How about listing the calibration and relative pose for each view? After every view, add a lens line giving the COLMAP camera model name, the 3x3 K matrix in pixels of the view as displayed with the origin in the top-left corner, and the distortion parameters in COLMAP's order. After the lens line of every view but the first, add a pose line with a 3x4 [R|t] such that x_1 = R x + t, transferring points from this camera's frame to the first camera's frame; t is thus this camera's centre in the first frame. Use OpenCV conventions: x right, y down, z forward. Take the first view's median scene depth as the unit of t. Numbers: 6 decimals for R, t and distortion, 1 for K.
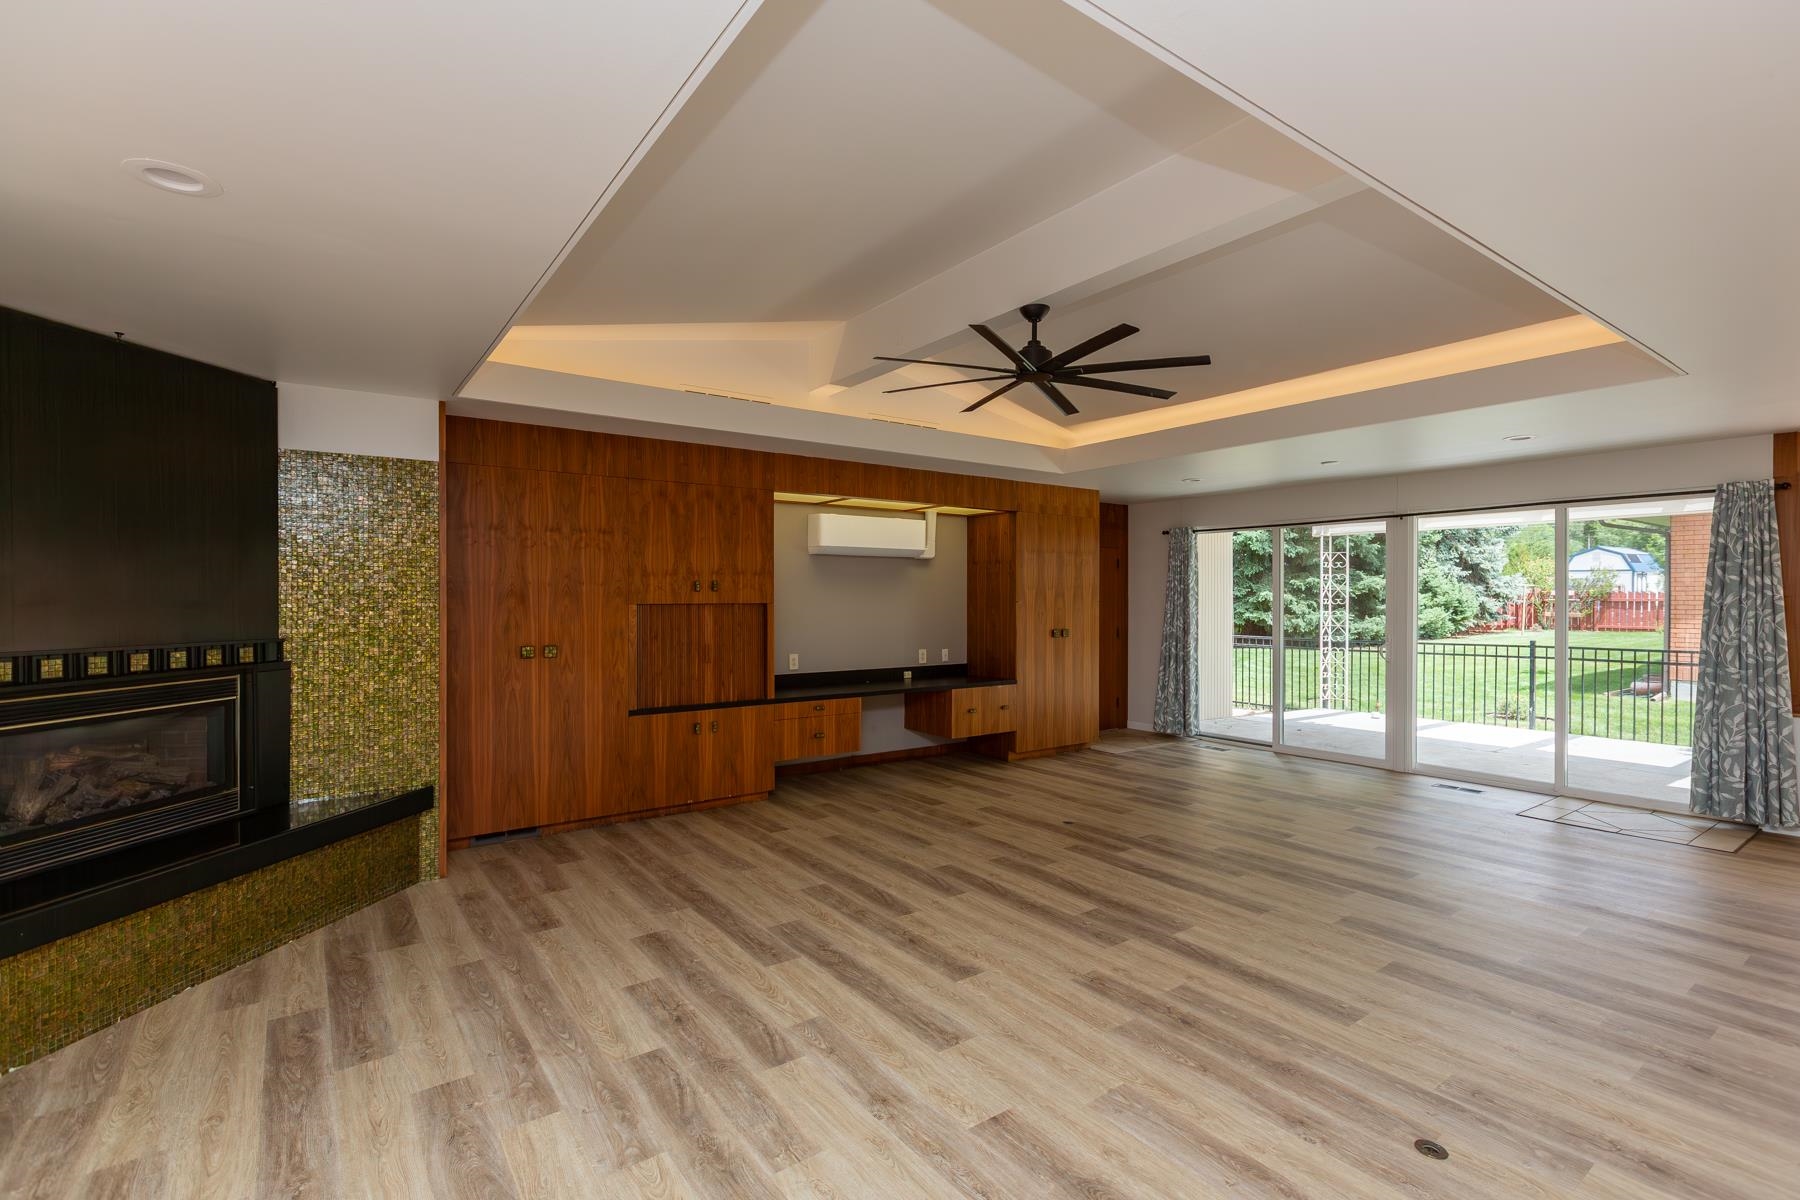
lens RADIAL K [[824.6, 0, 893.7], [0, 824.6, 593.1], [0, 0, 1]] dist [0.002917, -0.000377]
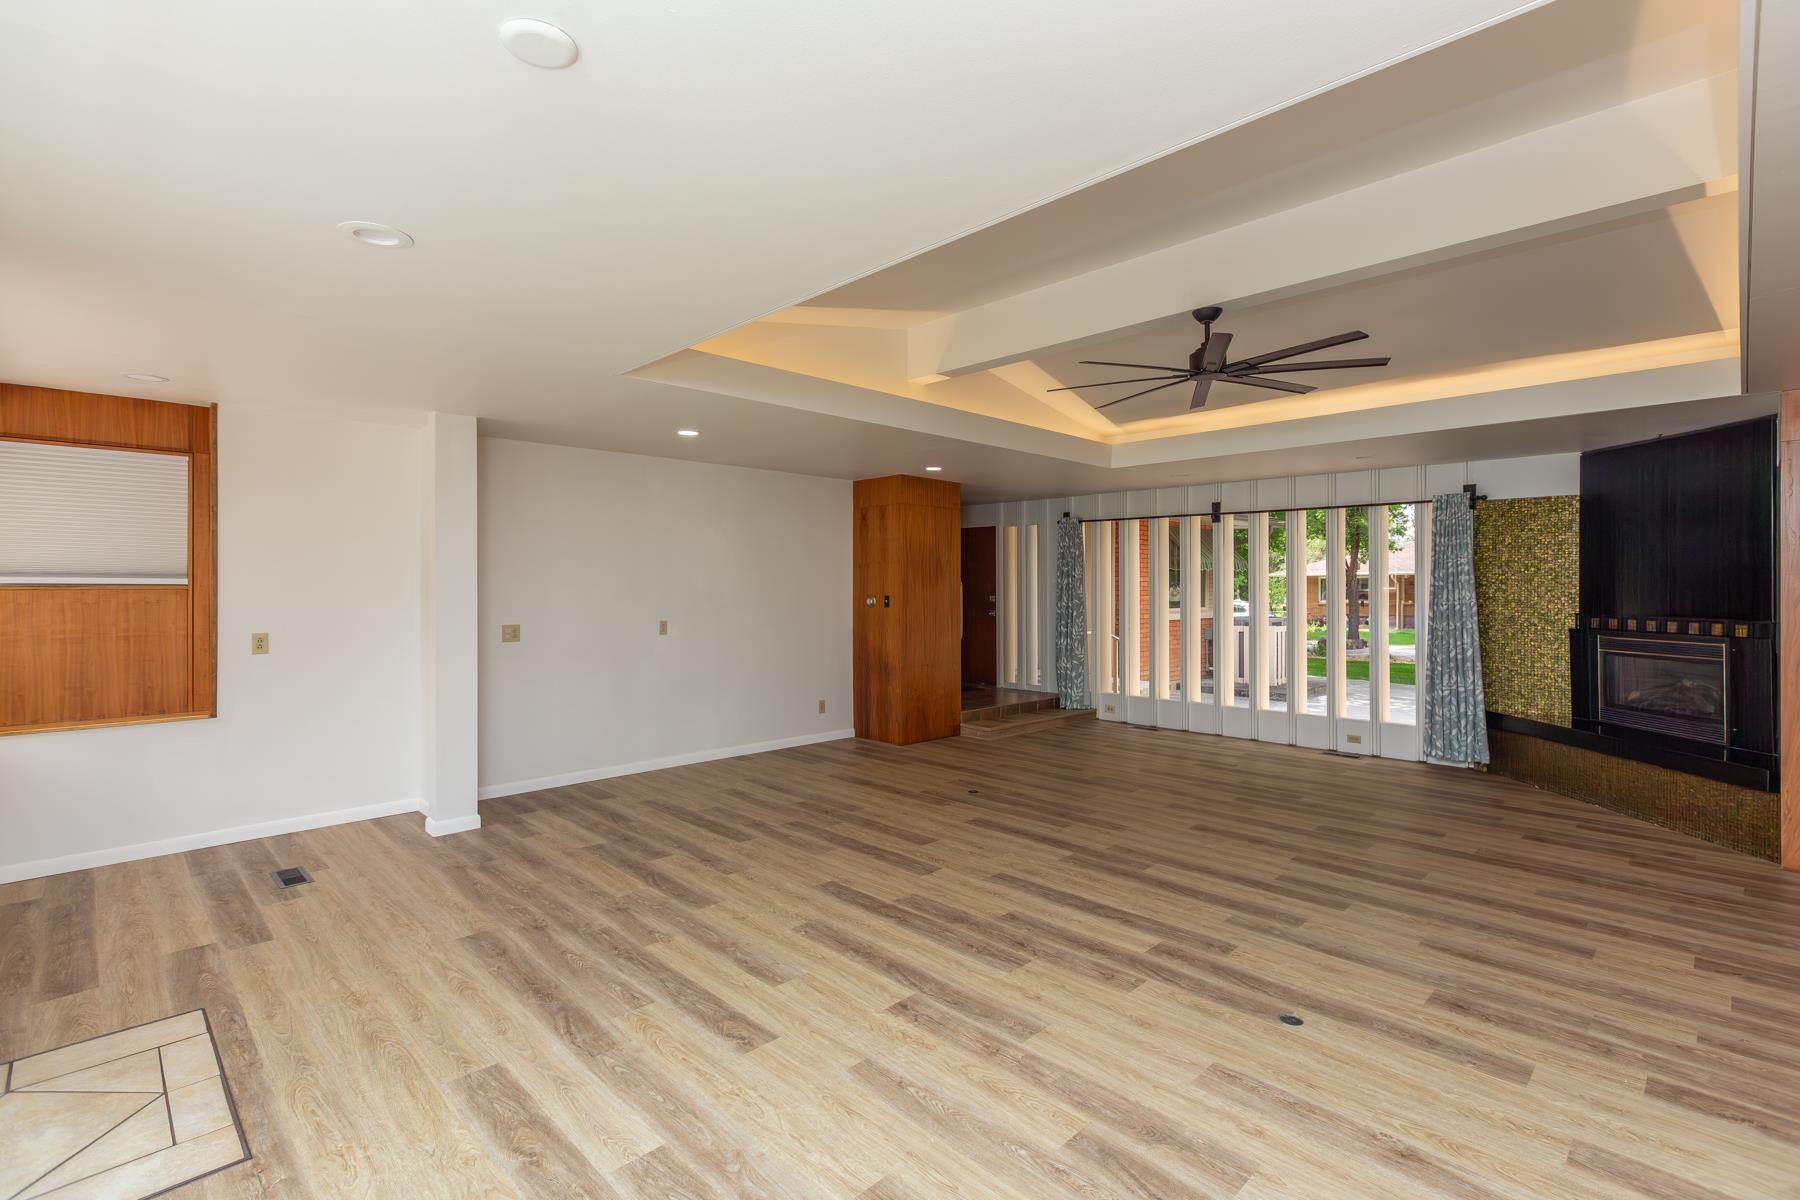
lens RADIAL K [[824.6, 0, 893.7], [0, 824.6, 593.1], [0, 0, 1]] dist [0.002917, -0.000377]
pose [[-0.987892, -0.000833, -0.155139, 0.630013], [-0.001422, 0.999992, 0.003689, 0.009014], [0.155134, 0.003865, -0.987886, 1.718283]]
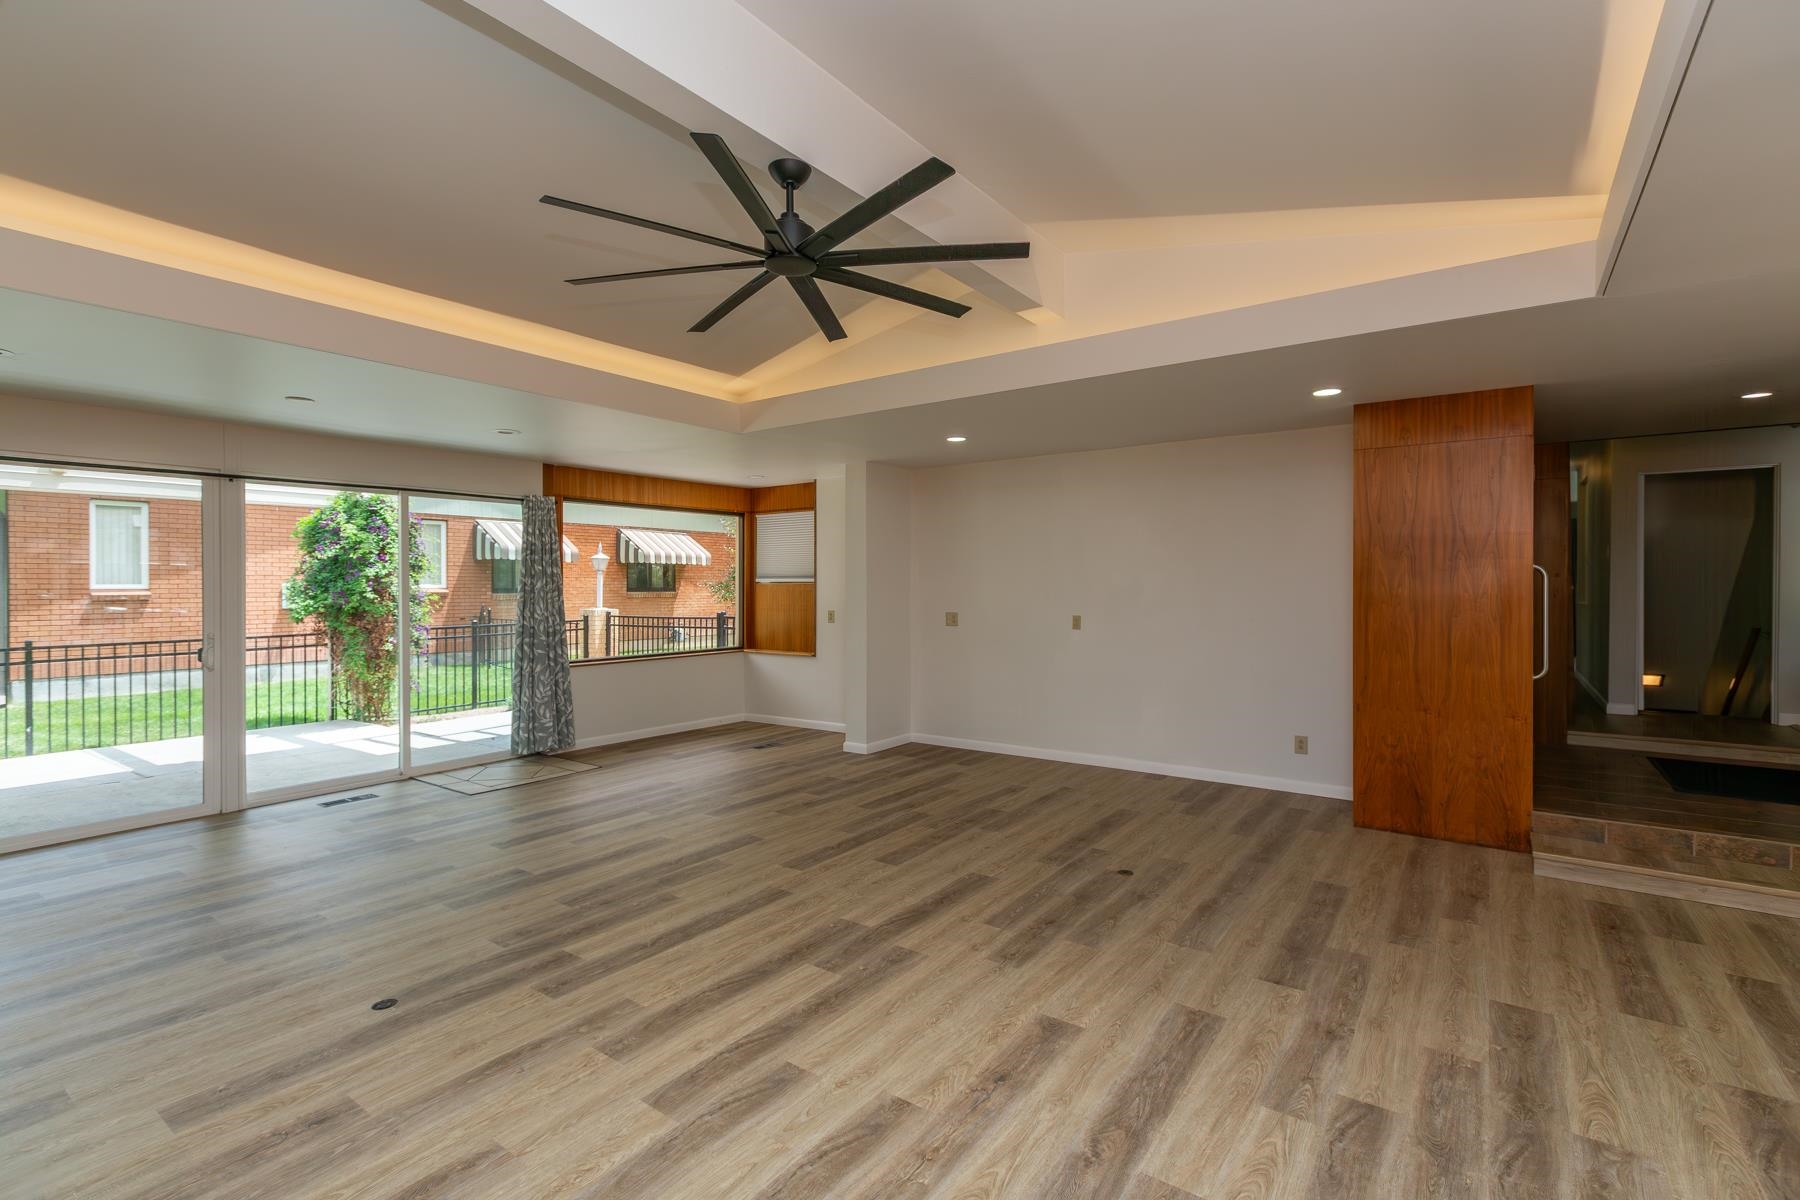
lens RADIAL K [[824.6, 0, 893.7], [0, 824.6, 593.1], [0, 0, 1]] dist [0.002917, -0.000377]
pose [[-0.314812, -0.009202, 0.949110, -0.457241], [-0.000728, 0.999955, 0.009453, 0.009959], [-0.949154, 0.002285, -0.314804, 0.997428]]
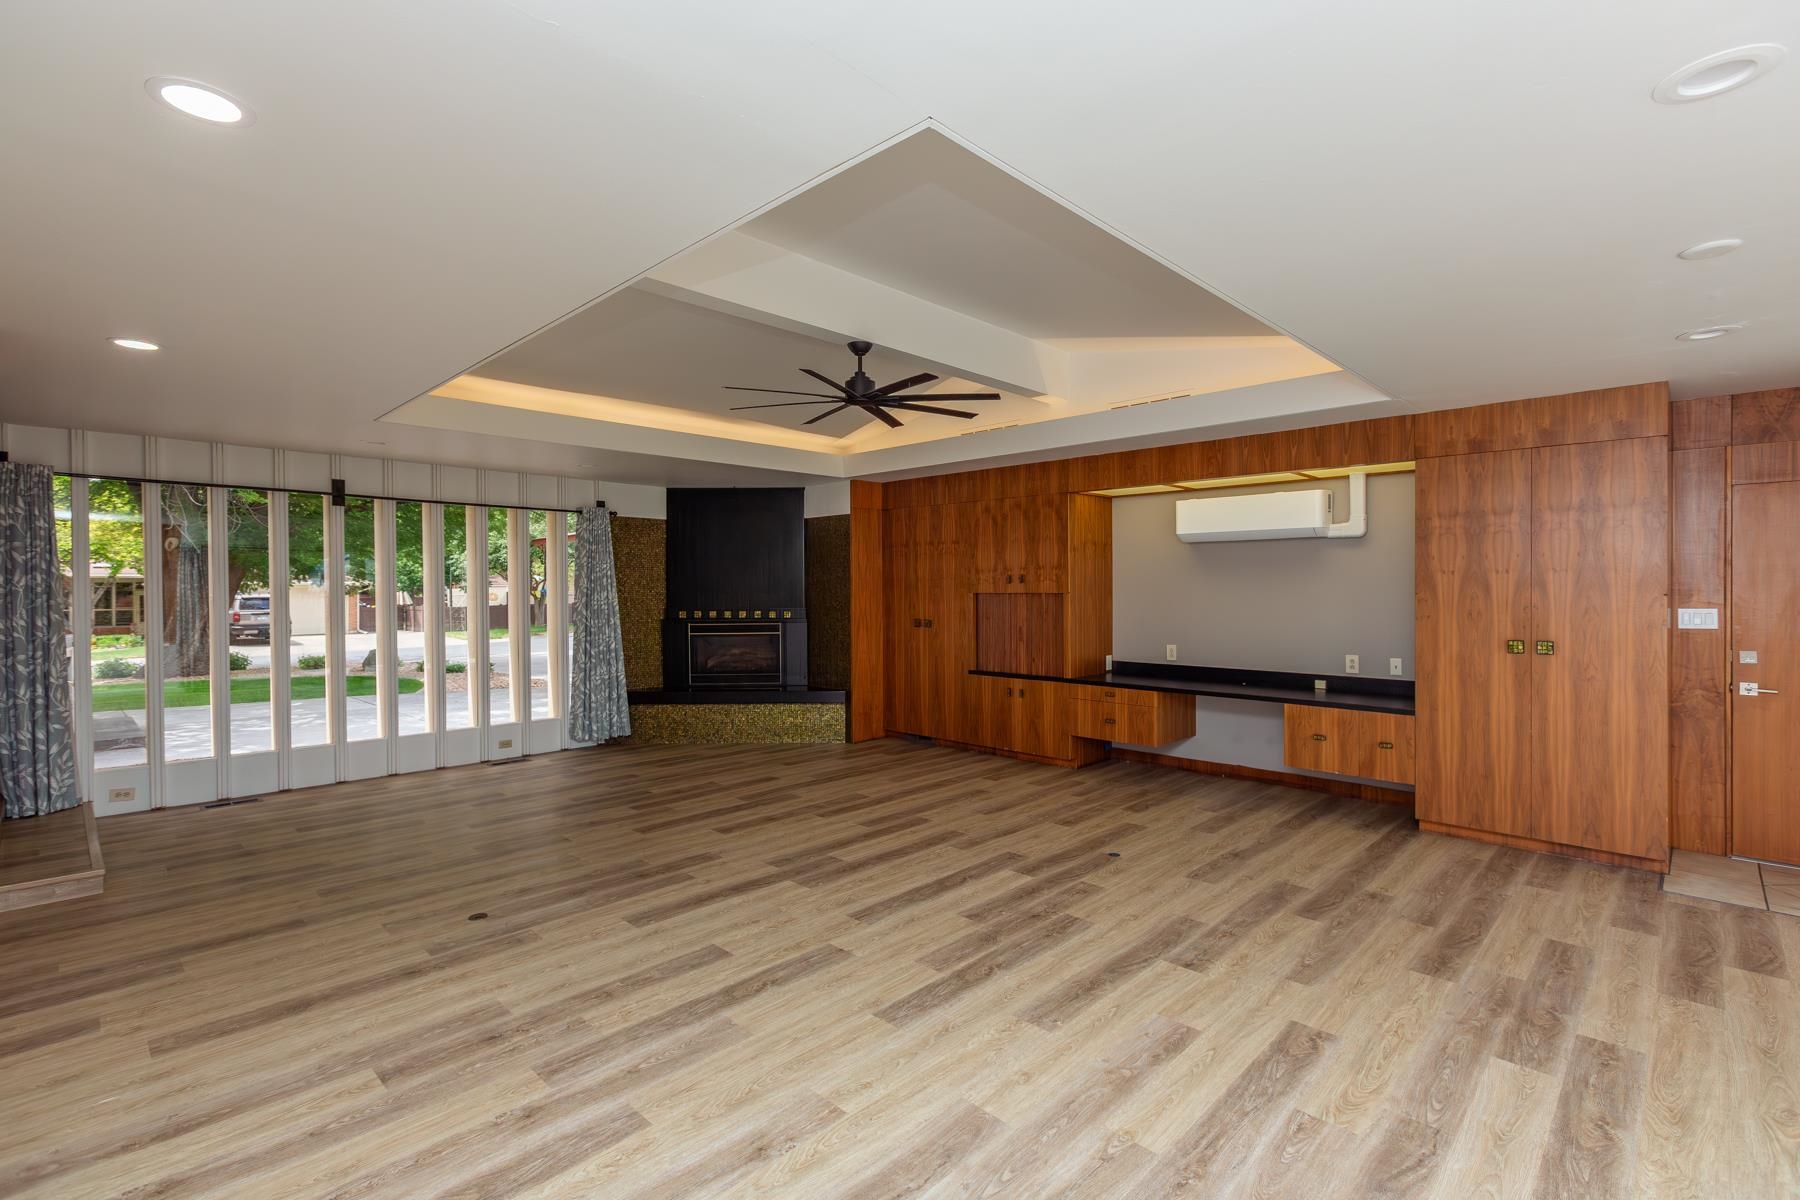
lens RADIAL K [[816.5, 0, 890.9], [0, 816.5, 586.8], [0, 0, 1]] dist [0.000941, -0.000643]
pose [[0.168534, -0.002723, -0.985692, 1.162665], [0.007666, 0.999970, -0.001452, 0.004535], [0.985666, -0.007312, 0.168549, 0.741741]]
